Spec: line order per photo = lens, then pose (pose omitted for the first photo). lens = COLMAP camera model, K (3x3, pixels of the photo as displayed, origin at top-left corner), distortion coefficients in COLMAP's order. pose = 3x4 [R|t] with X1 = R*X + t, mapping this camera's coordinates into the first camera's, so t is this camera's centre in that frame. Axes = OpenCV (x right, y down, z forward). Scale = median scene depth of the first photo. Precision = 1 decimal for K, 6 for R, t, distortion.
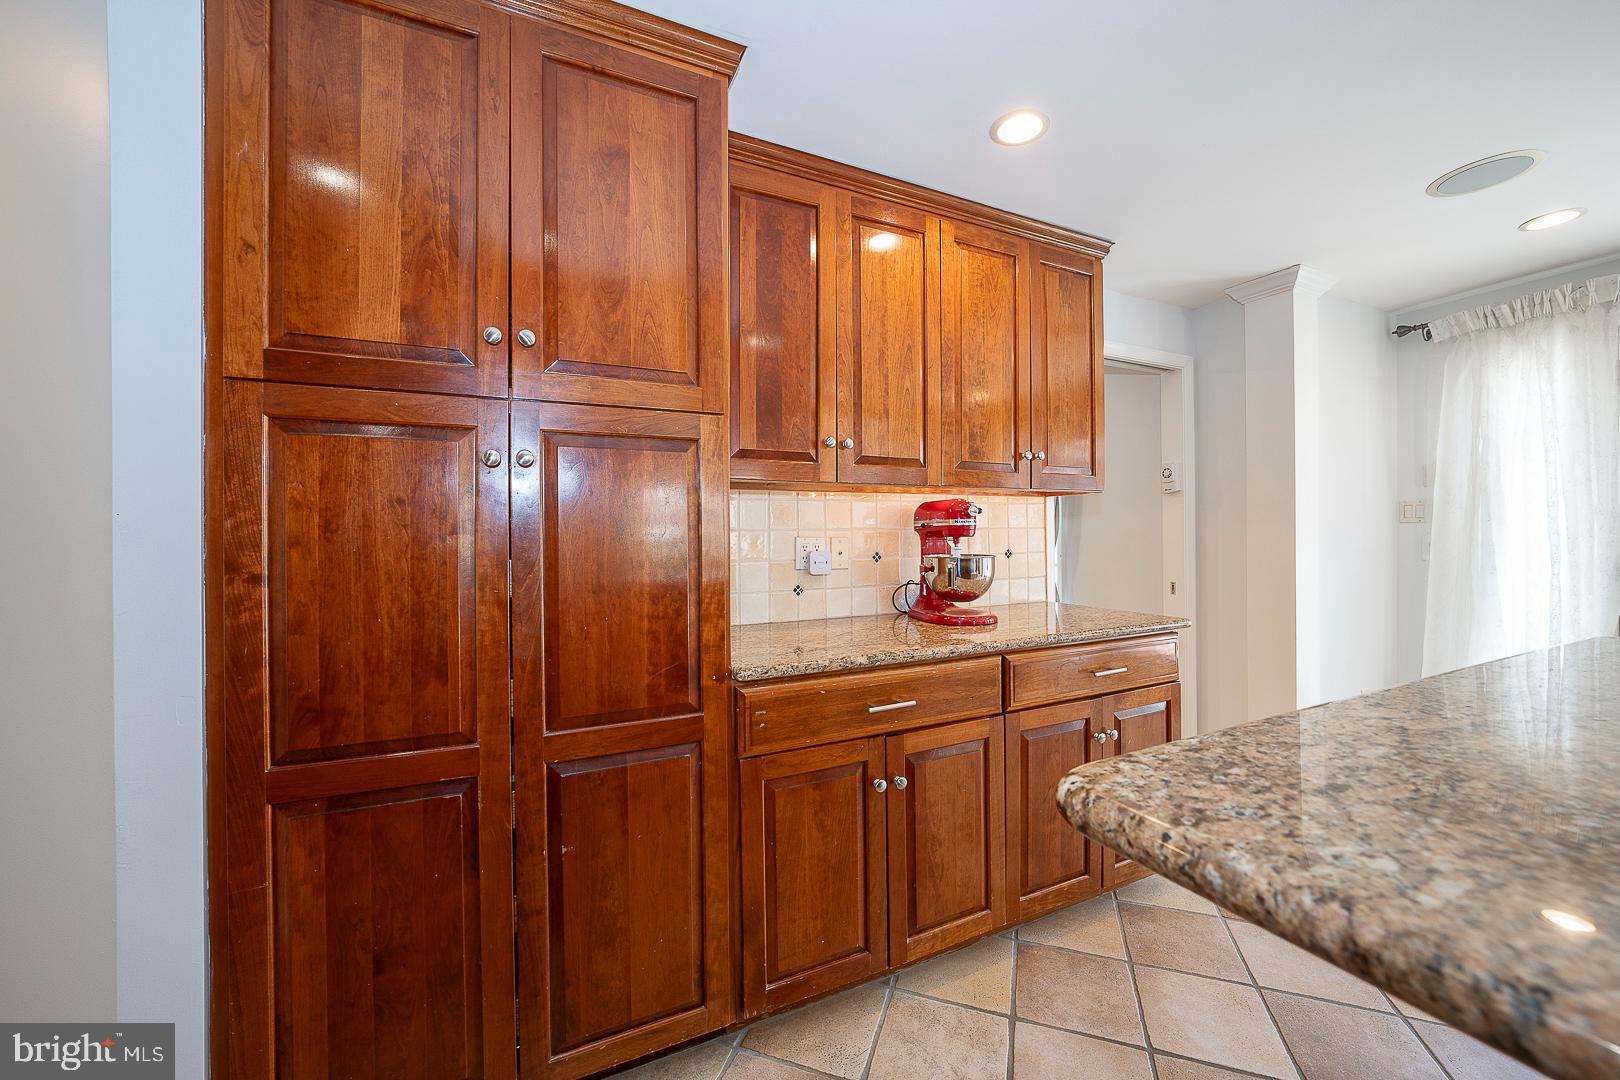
lens RADIAL K [[626.3, 0, 813.1], [0, 626.3, 527.6], [0, 0, 1]] dist [-0.003942, -0.000297]
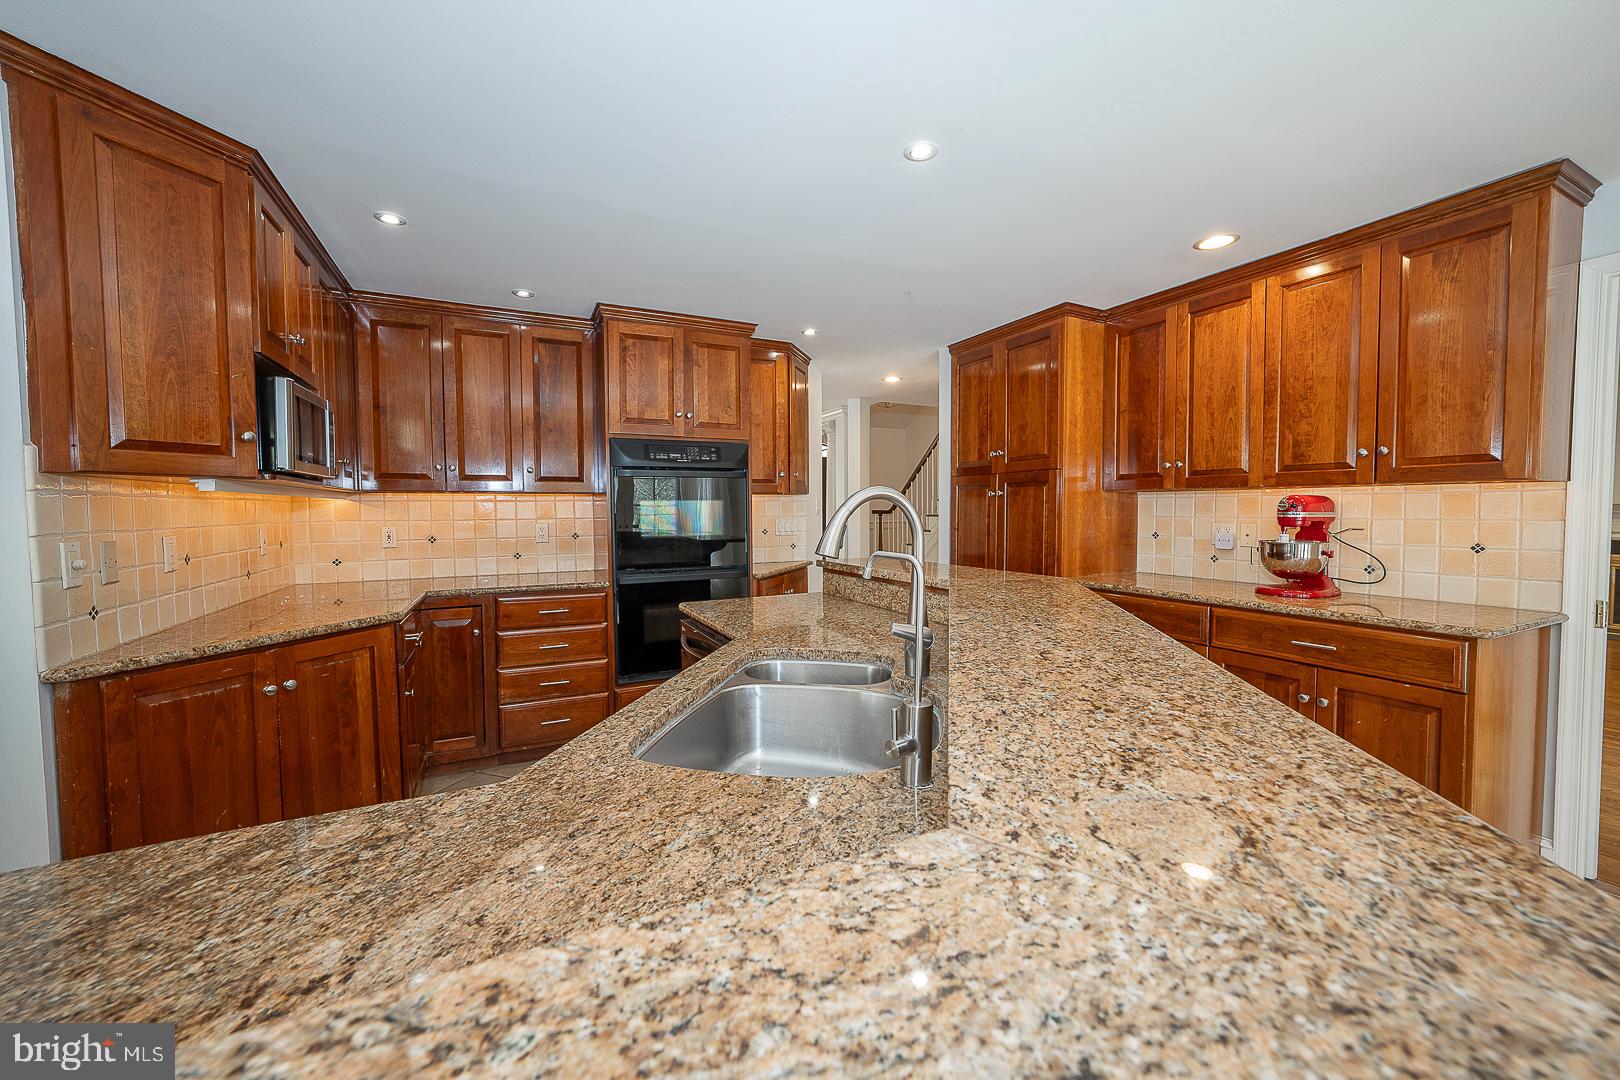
lens RADIAL K [[626.3, 0, 810.3], [0, 626.3, 536.5], [0, 0, 1]] dist [-0.003942, -0.000297]
pose [[0.028847, 0.043203, -0.998650, 1.552844], [0.010594, 0.998996, 0.043524, -0.030433], [0.999528, -0.011836, 0.028360, 0.021370]]
